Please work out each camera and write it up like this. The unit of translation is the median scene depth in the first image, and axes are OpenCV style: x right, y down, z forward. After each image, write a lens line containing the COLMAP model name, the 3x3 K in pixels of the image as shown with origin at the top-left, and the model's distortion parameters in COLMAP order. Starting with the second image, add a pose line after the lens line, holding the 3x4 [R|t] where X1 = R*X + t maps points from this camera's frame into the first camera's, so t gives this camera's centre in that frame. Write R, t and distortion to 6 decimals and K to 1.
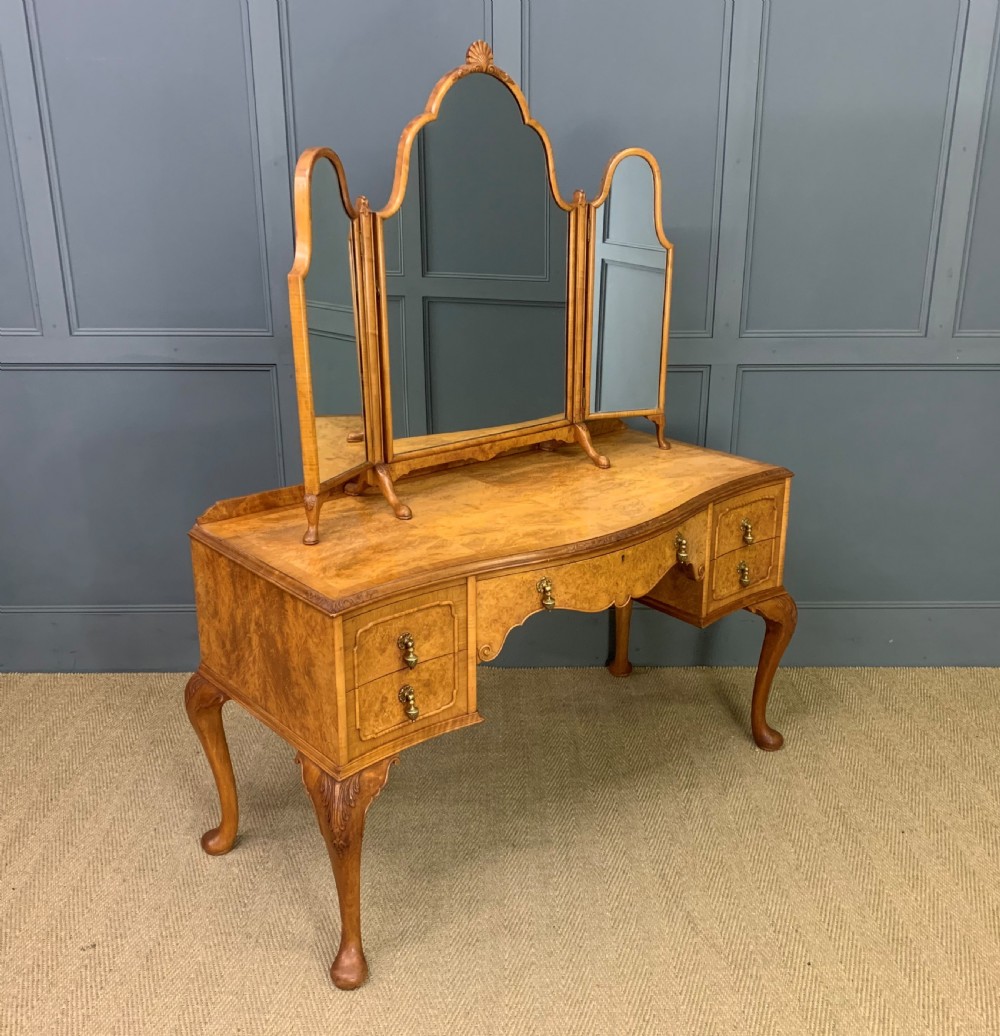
lens RADIAL K [[1051.3, 0, 504.2], [0, 1051.3, 519.3], [0, 0, 1]] dist [0.061829, 0.000000]
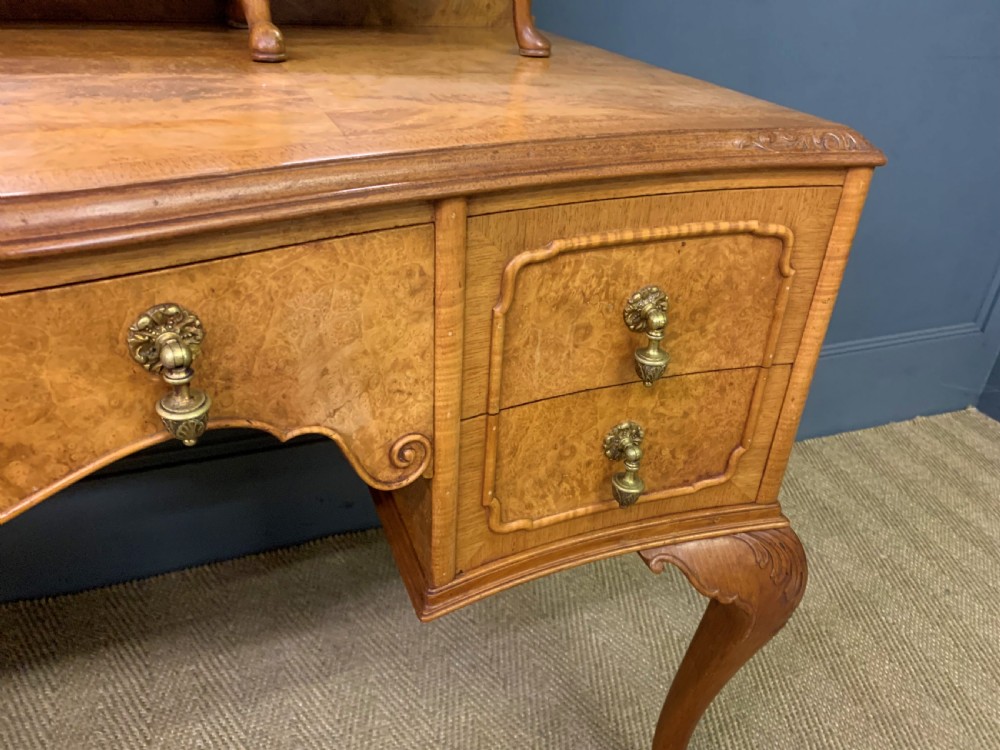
lens RADIAL K [[759.5, 0, 489.8], [0, 759.5, 382.6], [0, 0, 1]] dist [0.039369, -0.031601]
pose [[0.946605, 0.203167, -0.250324, 0.301216], [-0.150871, 0.965341, 0.212966, -0.016835], [0.284916, -0.163828, 0.944449, 0.978644]]
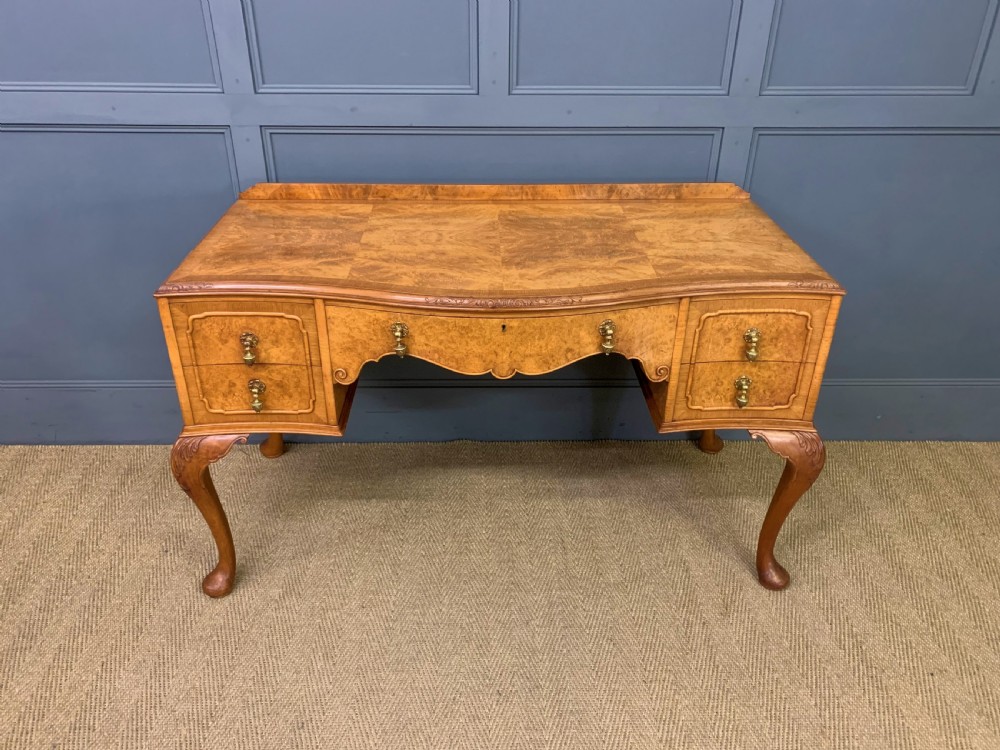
lens RADIAL K [[759.5, 0, 491.7], [0, 759.5, 369.8], [0, 0, 1]] dist [0.039369, -0.031601]
pose [[0.778315, 0.316237, -0.542420, 0.496718], [-0.209188, 0.945148, 0.250870, -0.095374], [0.592002, -0.081788, 0.801776, 0.493208]]
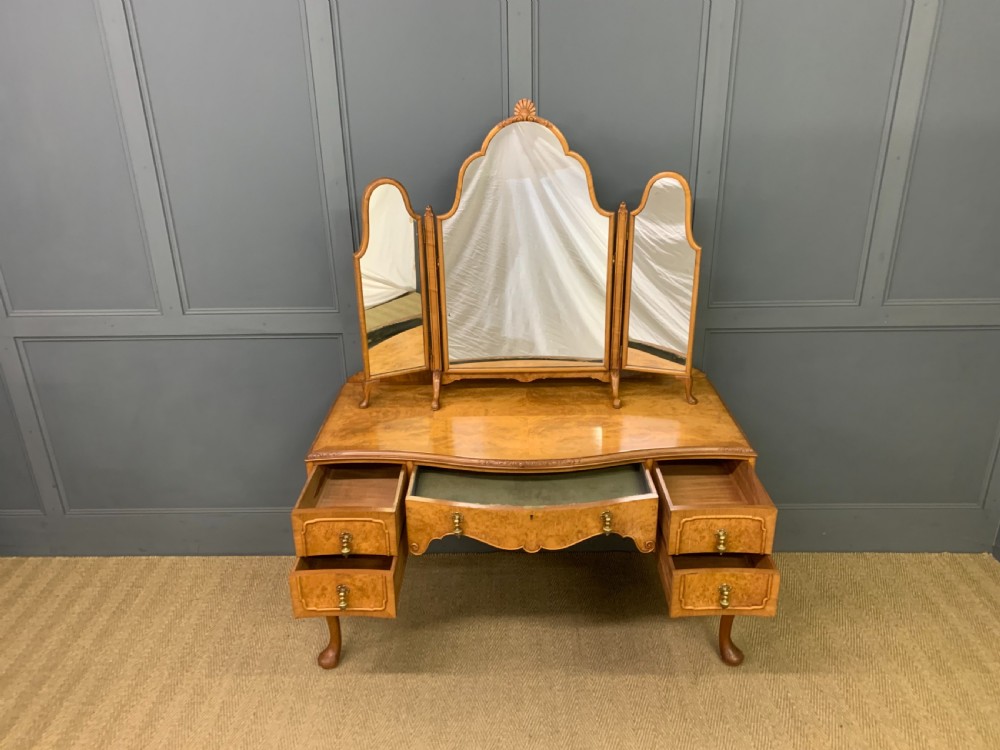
lens RADIAL K [[759.5, 0, 492.0], [0, 759.5, 378.9], [0, 0, 1]] dist [0.039369, -0.031601]
pose [[0.755262, 0.239944, -0.609923, 0.690745], [-0.192794, 0.970740, 0.143154, -0.238457], [0.626426, 0.009471, 0.779423, 0.196790]]
